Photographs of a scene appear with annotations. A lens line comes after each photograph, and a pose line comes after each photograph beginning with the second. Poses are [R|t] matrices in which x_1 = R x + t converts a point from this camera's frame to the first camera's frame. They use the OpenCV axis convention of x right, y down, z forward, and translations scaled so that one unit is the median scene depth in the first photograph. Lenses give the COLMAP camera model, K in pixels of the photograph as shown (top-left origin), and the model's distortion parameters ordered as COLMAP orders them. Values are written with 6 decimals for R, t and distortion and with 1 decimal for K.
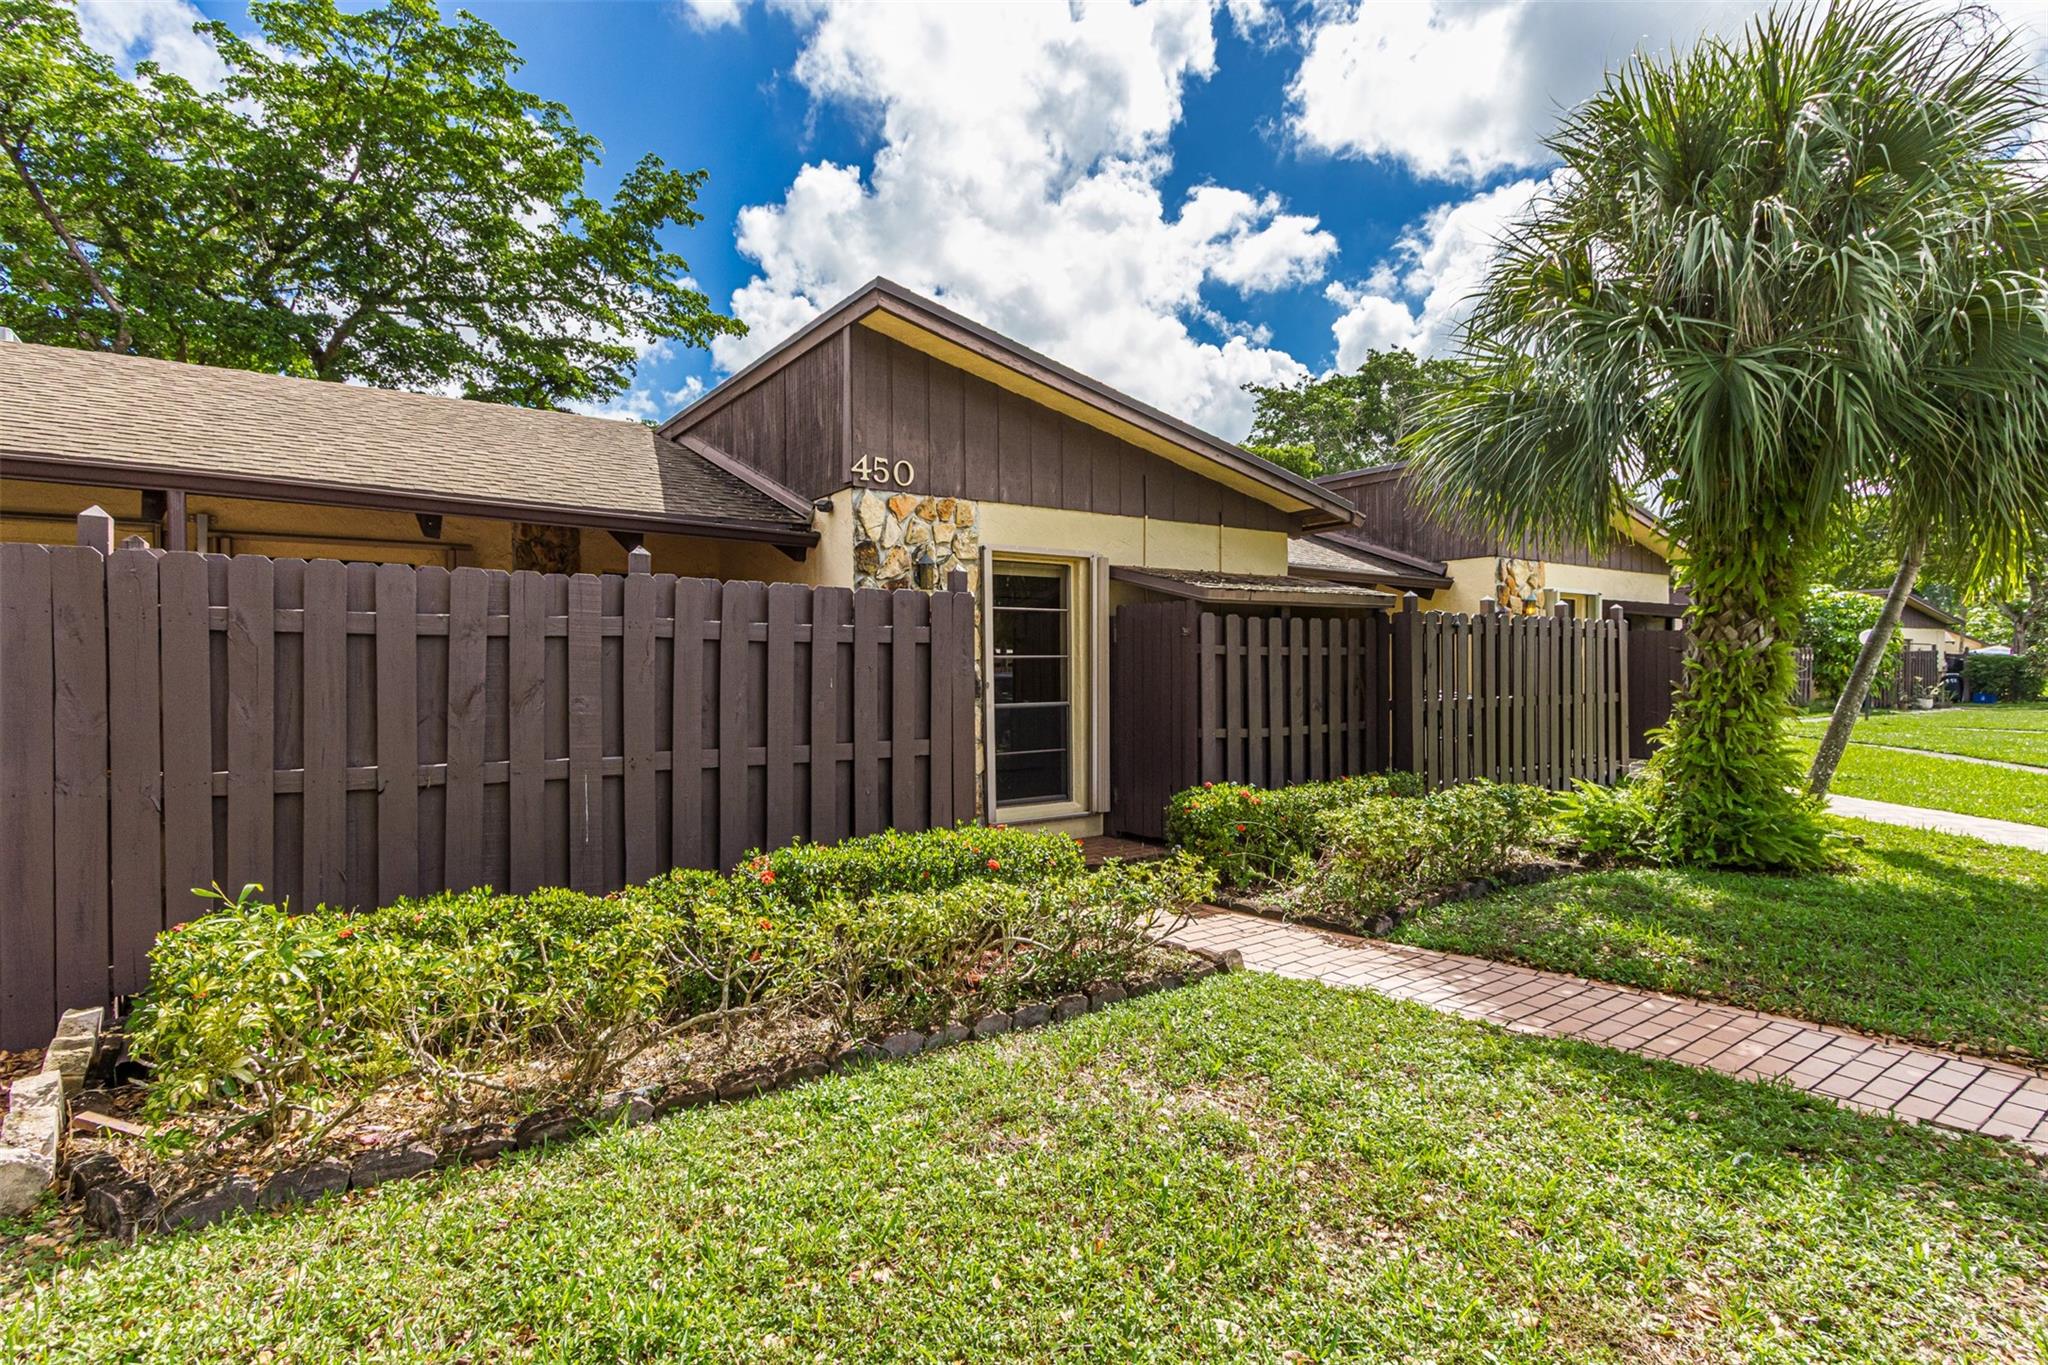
lens RADIAL K [[1028.0, 0, 1024.4], [0, 1028.0, 675.5], [0, 0, 1]] dist [0.001046, -0.000114]
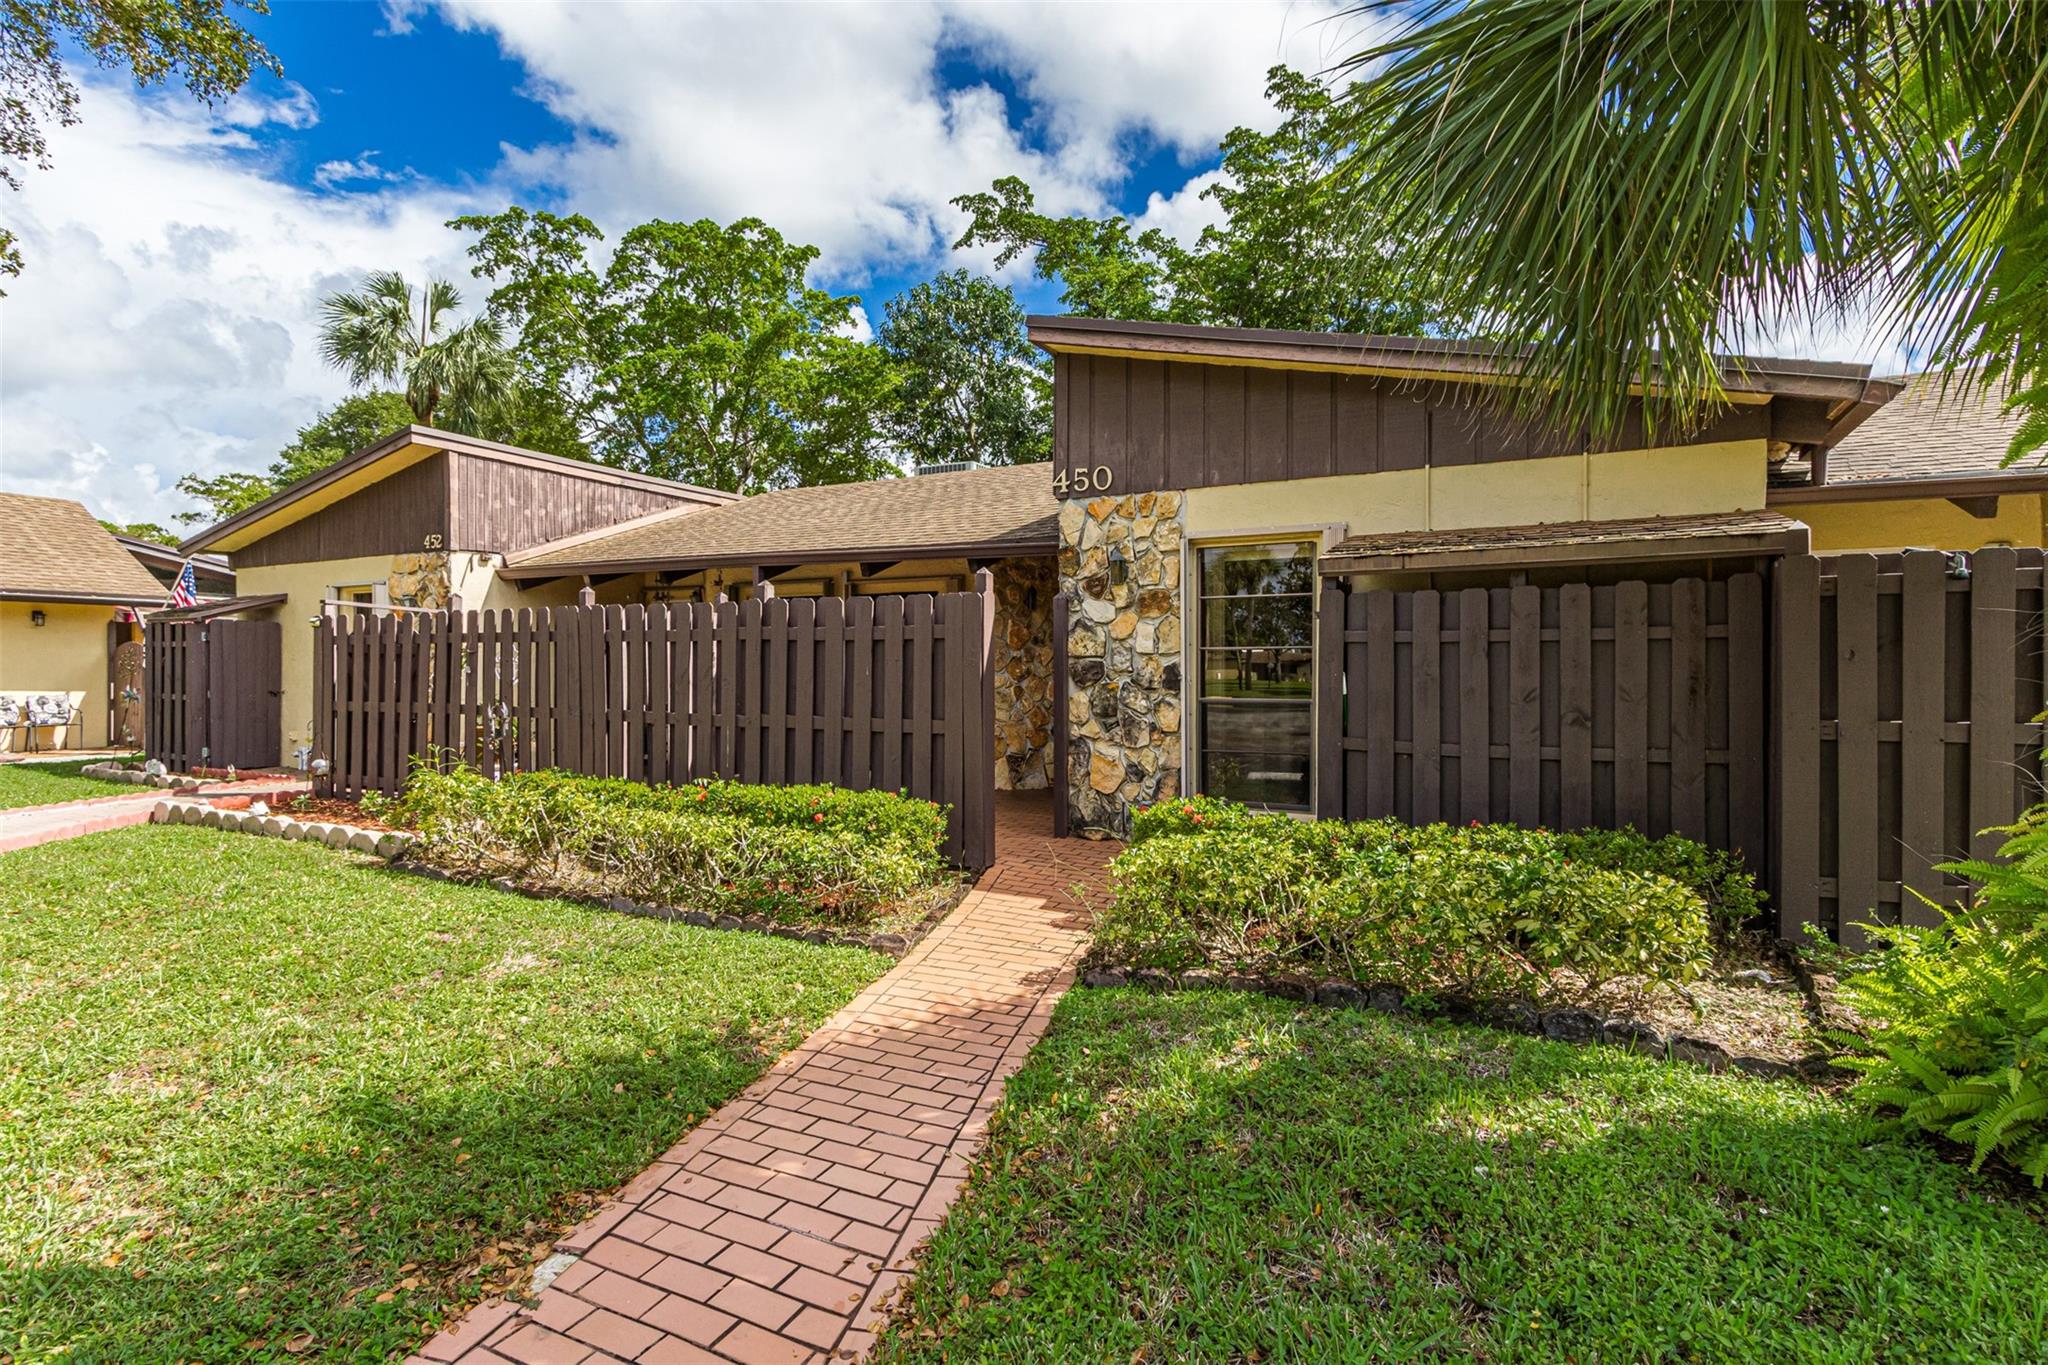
lens RADIAL K [[1028.0, 0, 1024.5], [0, 1028.0, 674.6], [0, 0, 1]] dist [0.001046, -0.000114]
pose [[0.446033, 0.006974, -0.894990, 0.802996], [-0.007493, 0.999964, 0.004058, 0.003318], [0.894985, 0.004896, 0.446069, 0.454760]]
